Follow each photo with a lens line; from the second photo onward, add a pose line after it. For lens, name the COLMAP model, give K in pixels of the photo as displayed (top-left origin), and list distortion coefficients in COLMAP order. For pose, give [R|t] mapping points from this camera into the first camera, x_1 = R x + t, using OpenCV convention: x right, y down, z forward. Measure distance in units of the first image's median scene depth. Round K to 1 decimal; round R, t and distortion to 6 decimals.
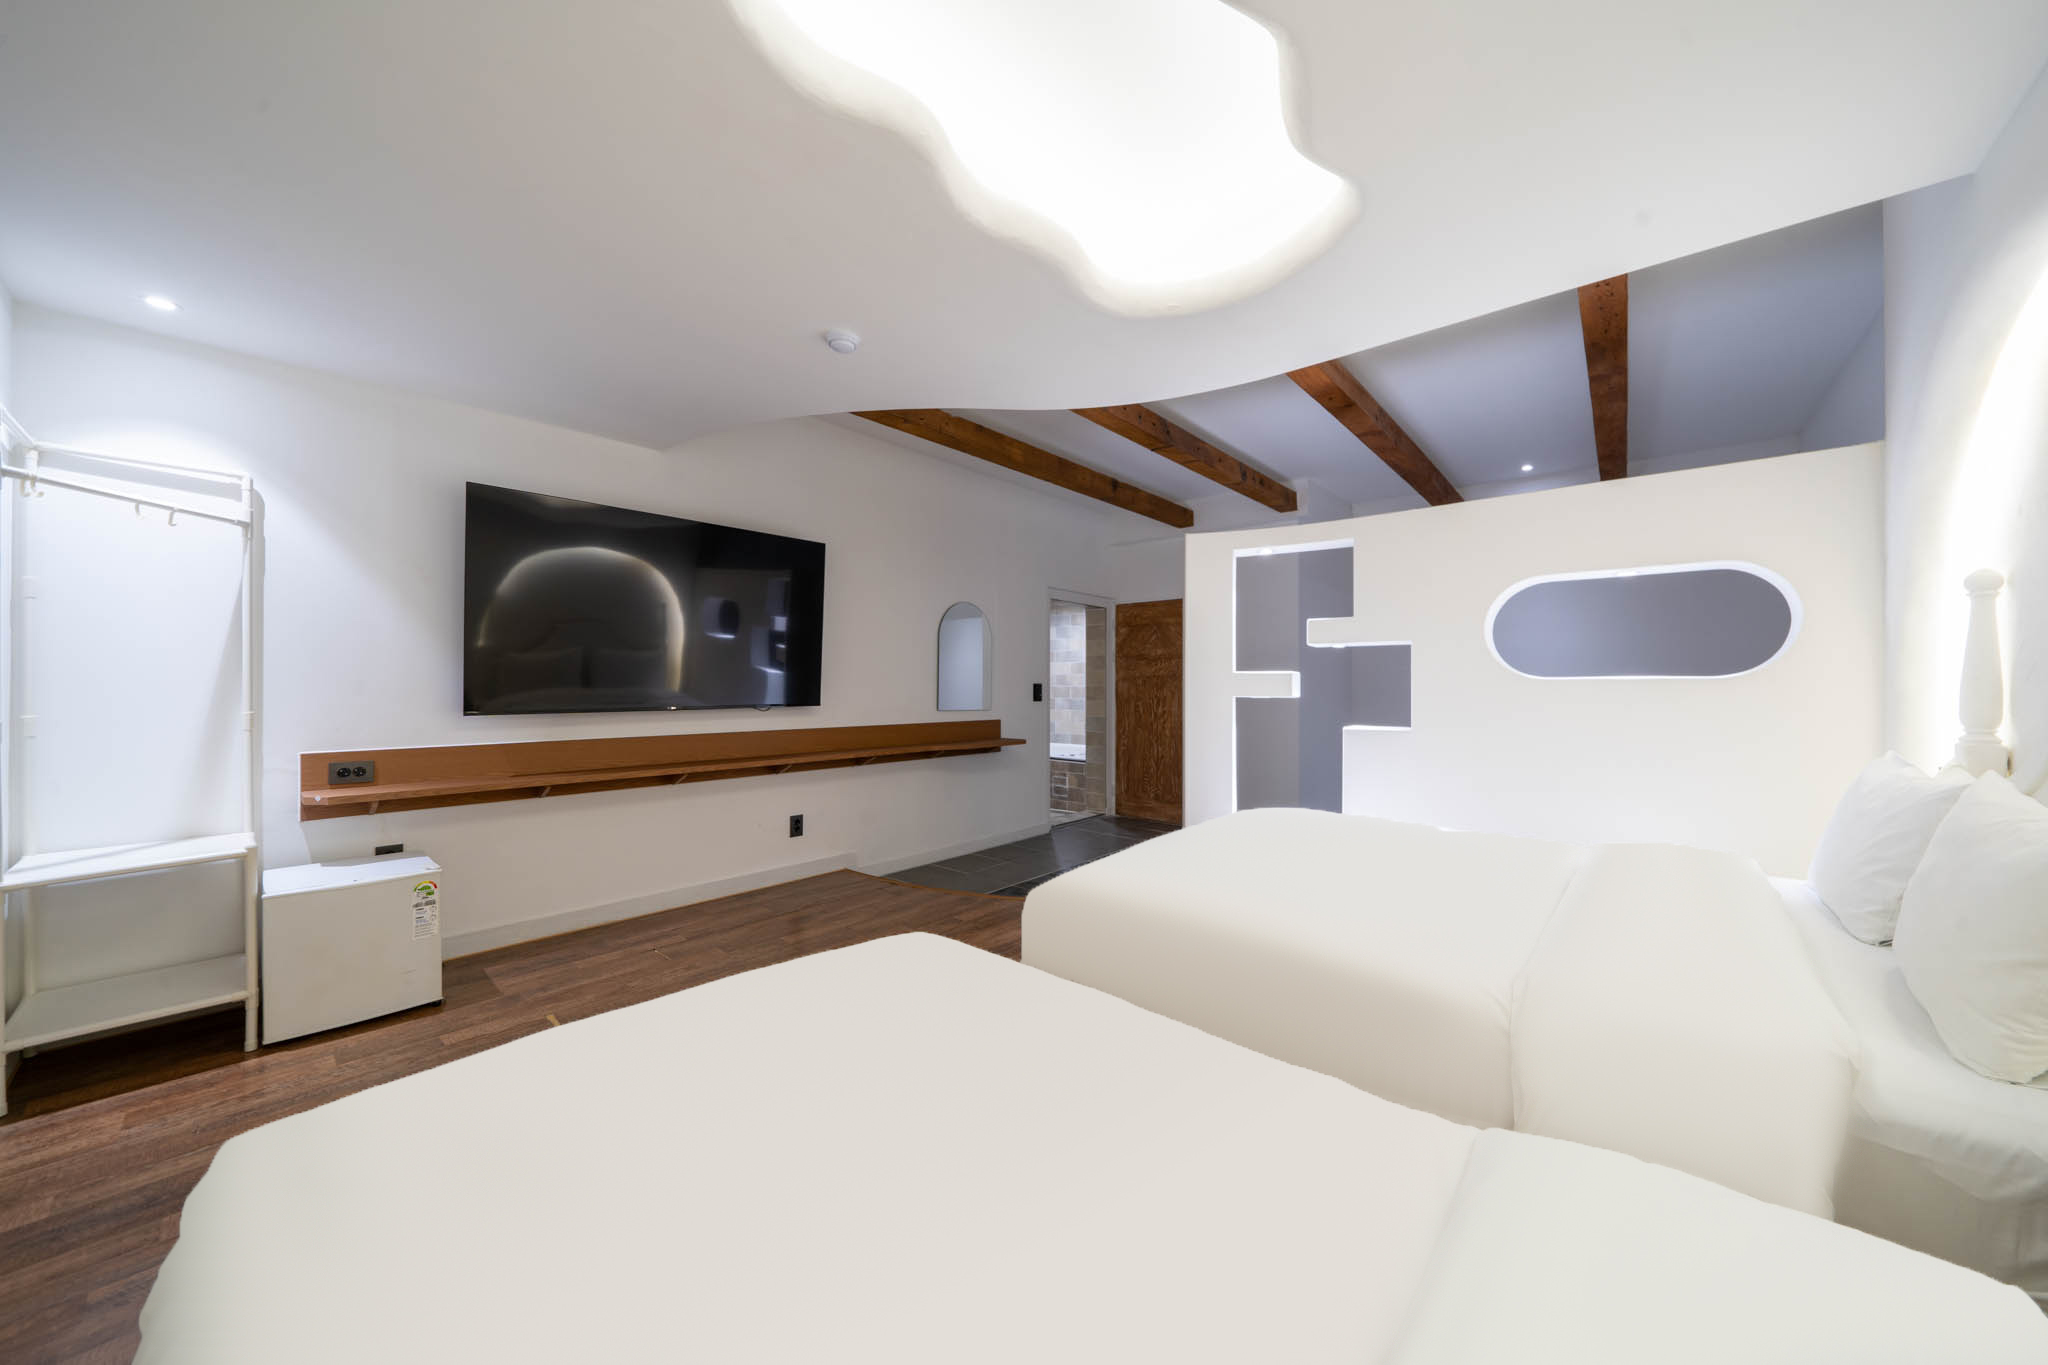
lens RADIAL K [[701.1, 0, 1037.3], [0, 701.1, 686.1], [0, 0, 1]] dist [-0.001082, -0.000027]
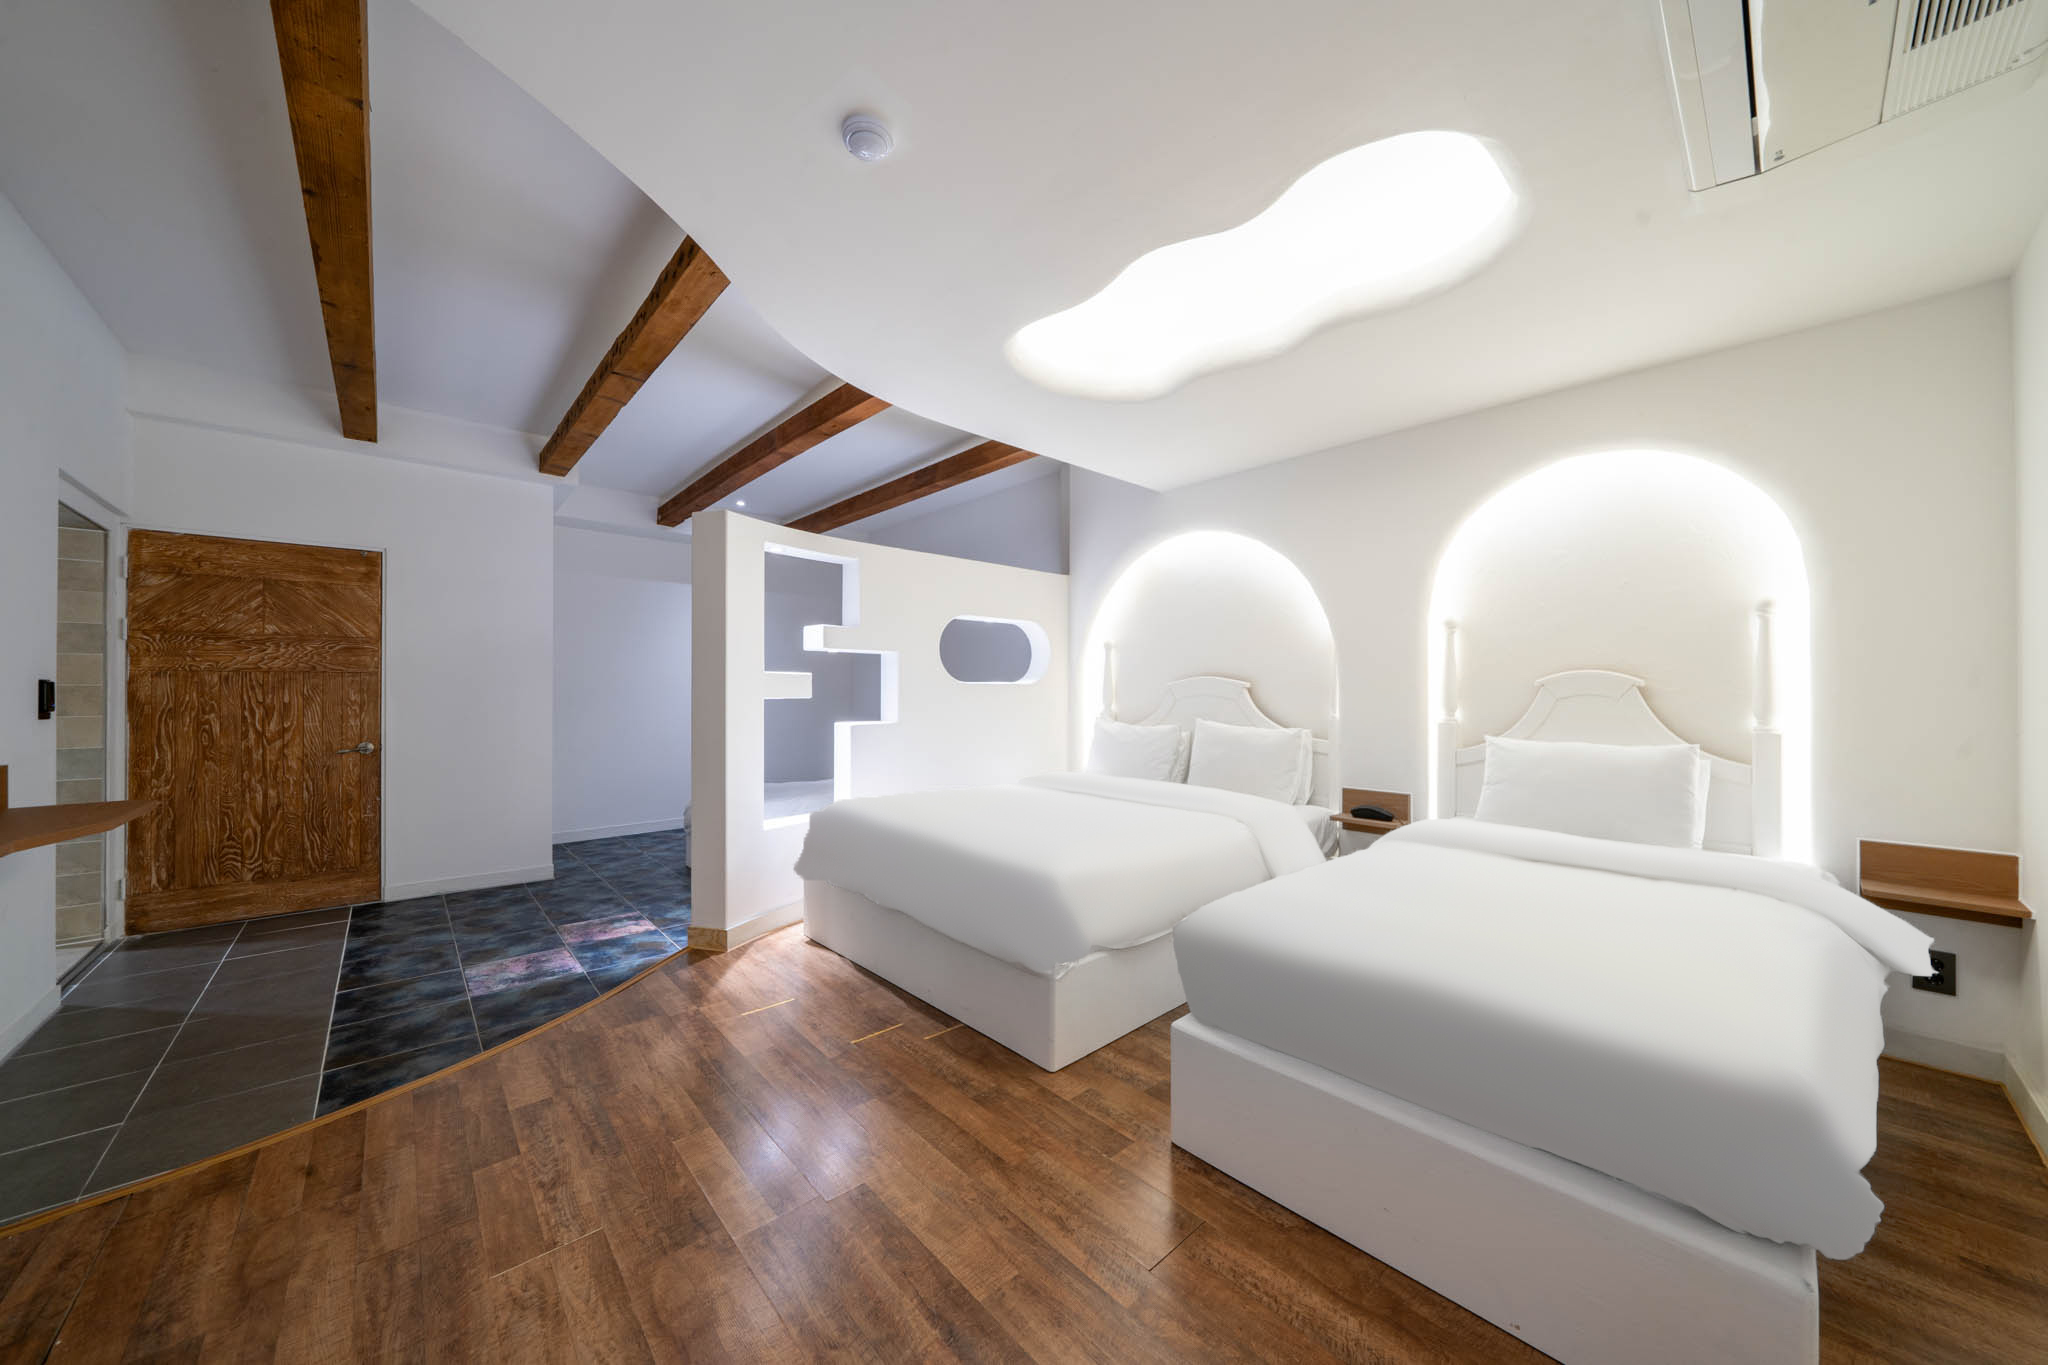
lens RADIAL K [[701.1, 0, 1037.3], [0, 701.1, 686.1], [0, 0, 1]] dist [-0.001082, -0.000027]
pose [[0.117527, 0.003294, 0.993064, -0.333791], [-0.001673, 0.999994, -0.003119, 0.000470], [-0.993068, -0.001295, 0.117532, 0.287663]]
